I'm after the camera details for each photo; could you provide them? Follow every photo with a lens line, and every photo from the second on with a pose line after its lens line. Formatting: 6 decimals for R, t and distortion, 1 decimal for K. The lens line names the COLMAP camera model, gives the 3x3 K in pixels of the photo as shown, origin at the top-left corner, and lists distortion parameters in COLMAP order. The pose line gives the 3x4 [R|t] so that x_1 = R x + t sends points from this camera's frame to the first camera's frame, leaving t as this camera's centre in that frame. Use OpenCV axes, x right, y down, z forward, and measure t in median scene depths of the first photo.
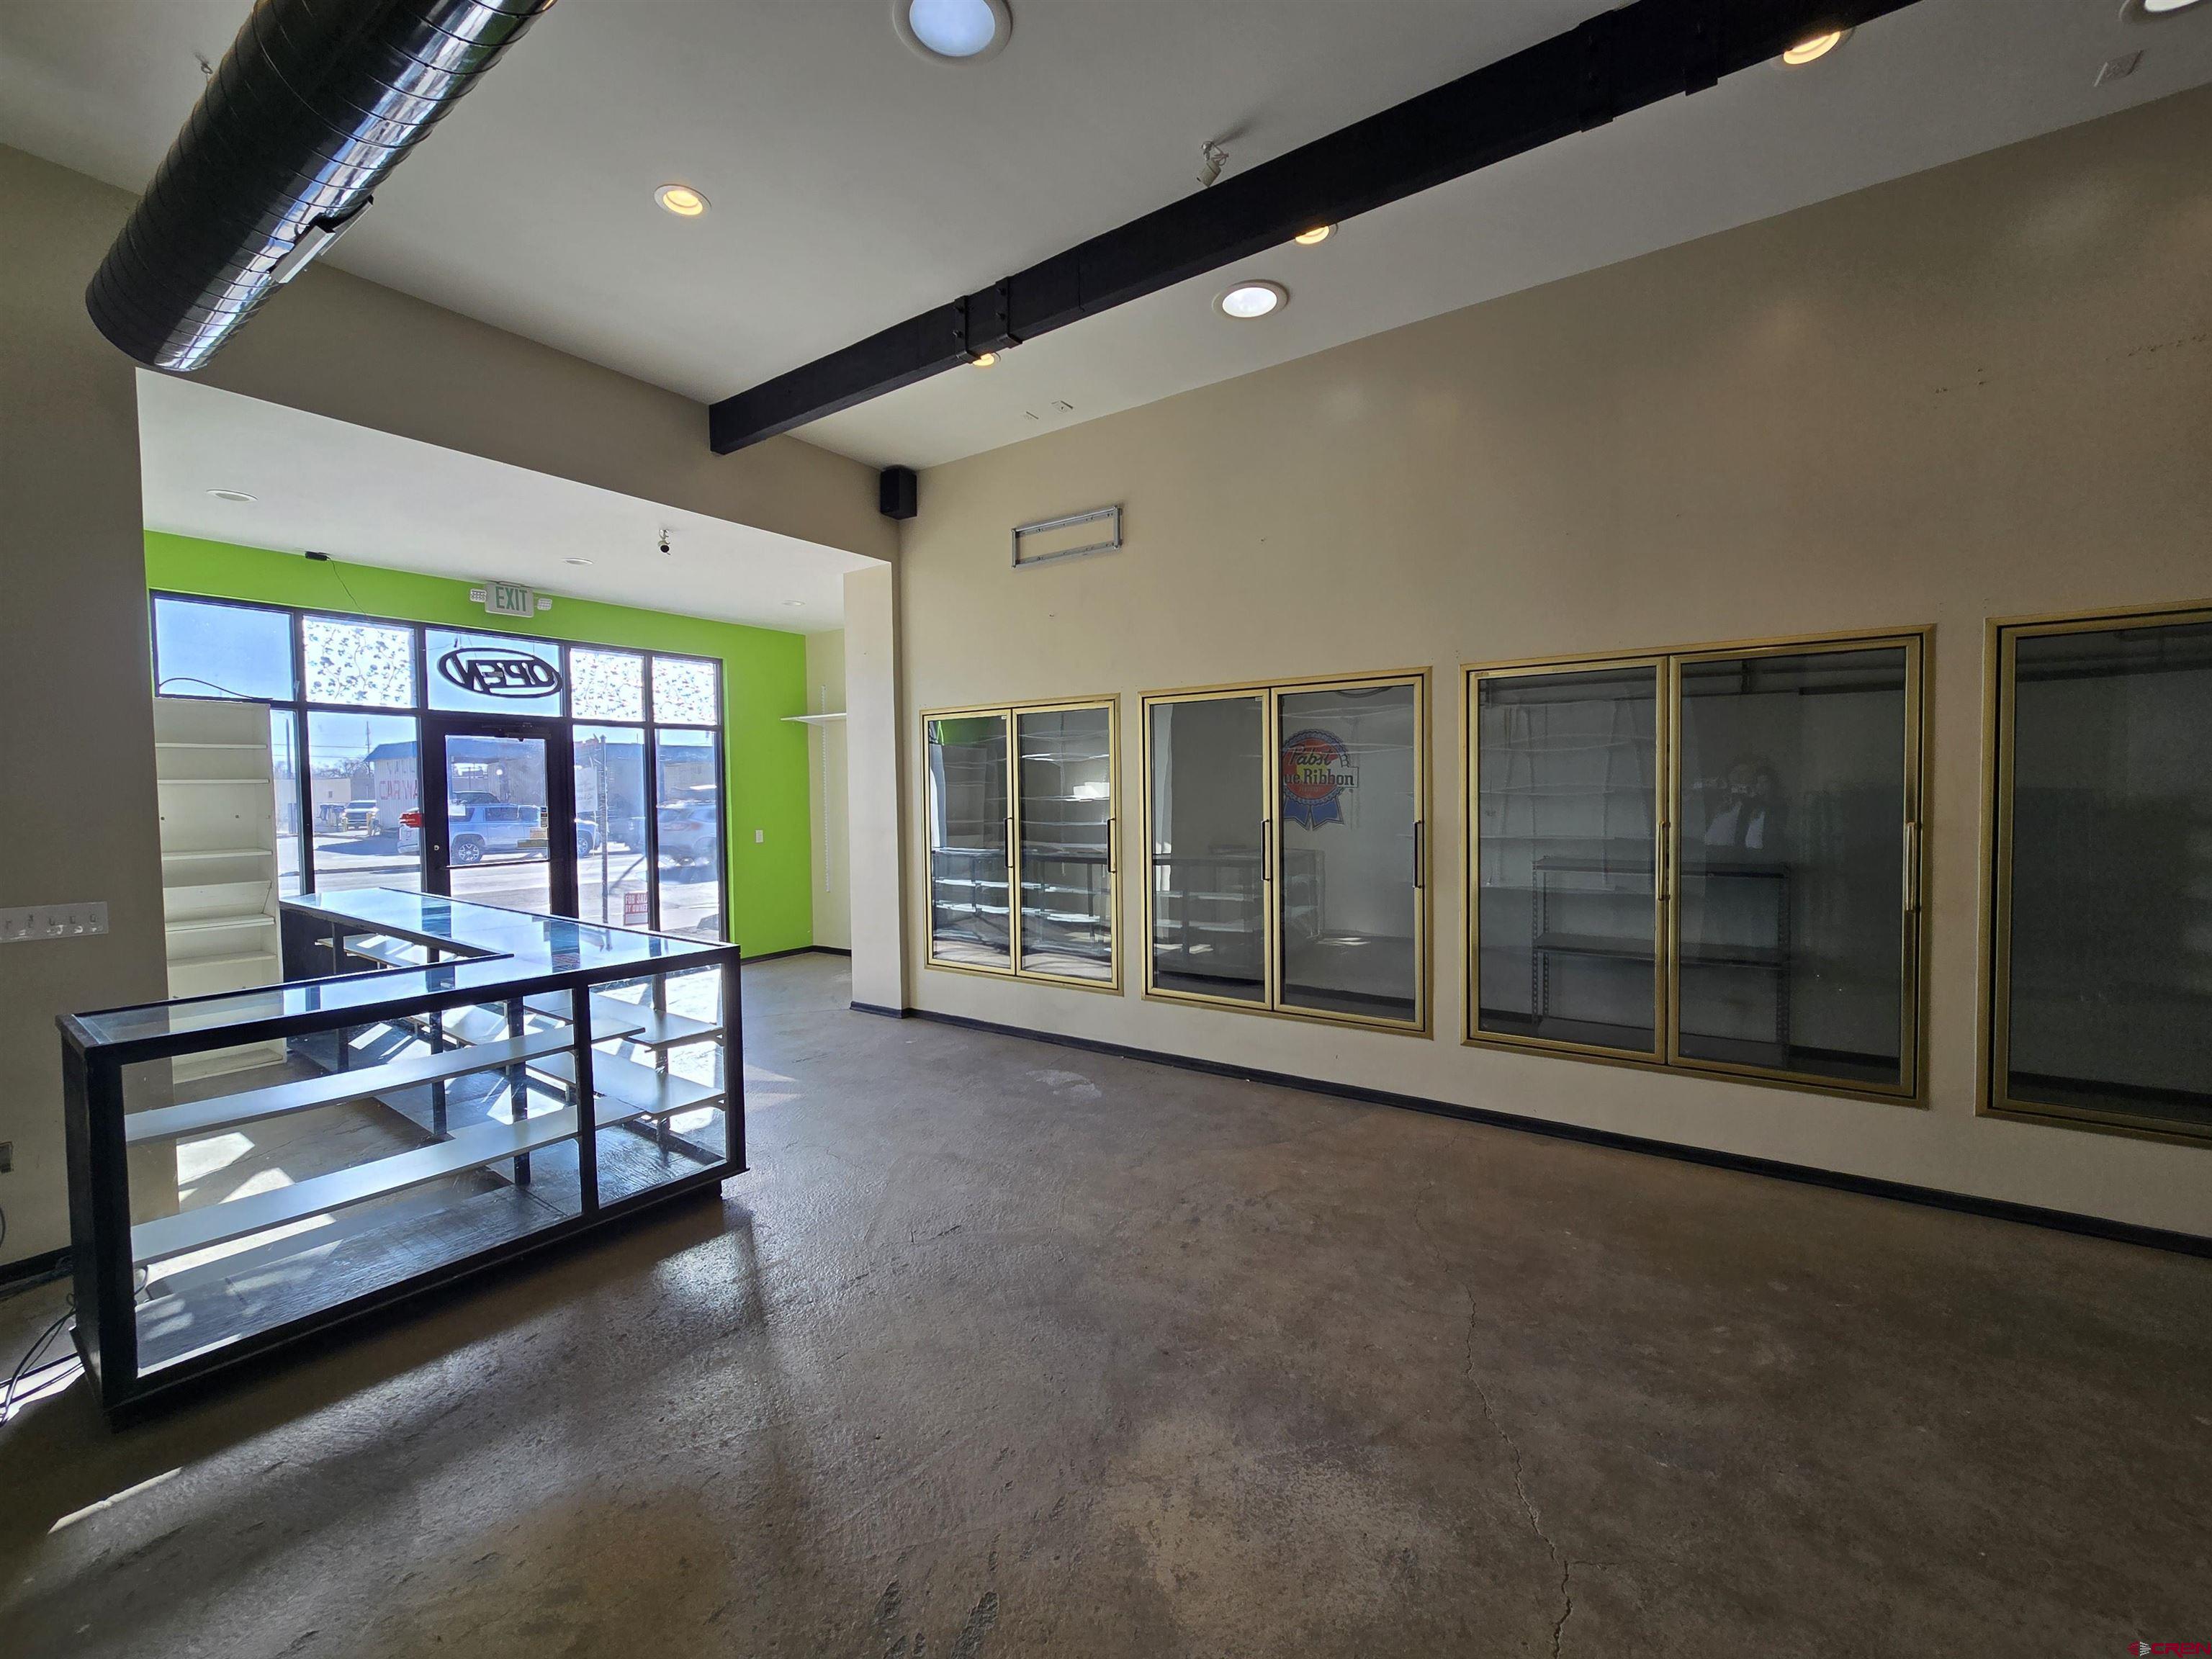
lens RADIAL K [[896.3, 0, 1108.7], [0, 896.3, 827.1], [0, 0, 1]] dist [-0.001884, 0.001294]
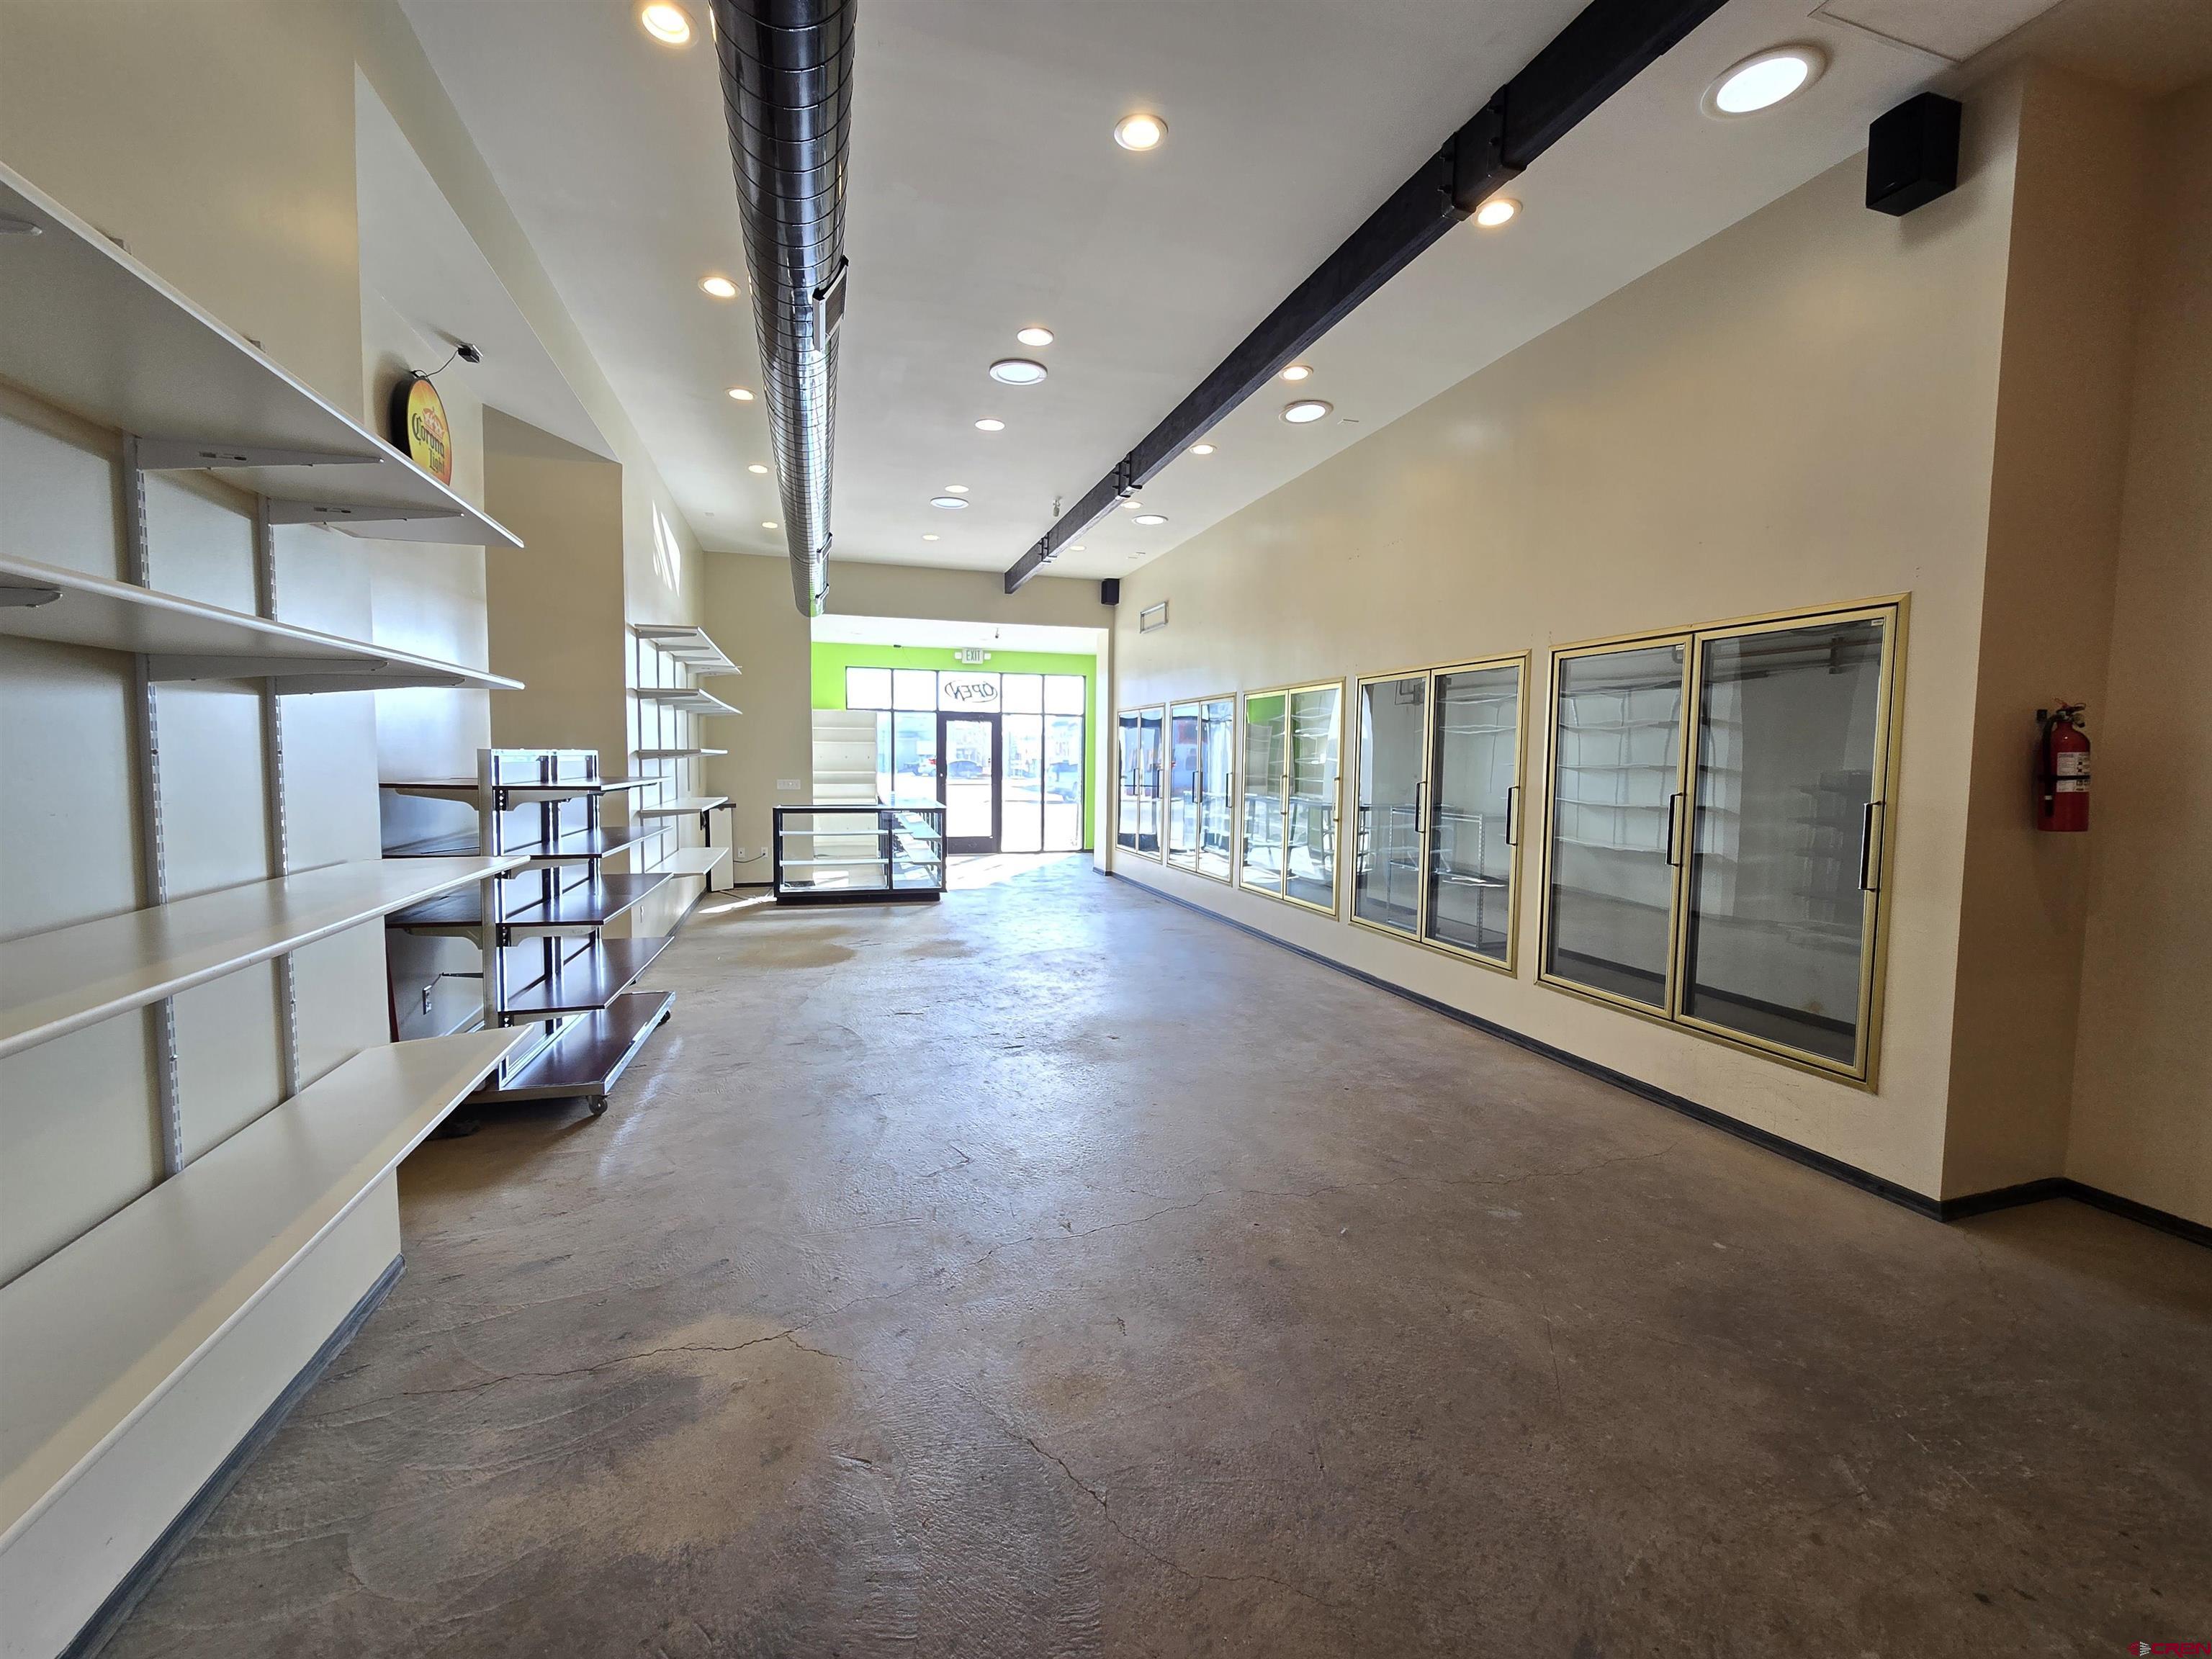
lens RADIAL K [[896.3, 0, 1104.1], [0, 896.3, 821.5], [0, 0, 1]] dist [-0.001884, 0.001294]
pose [[0.790433, 0.066060, -0.608977, 1.904527], [-0.045145, 0.997747, 0.049636, 0.022252], [0.610883, -0.011741, 0.791634, -0.998013]]
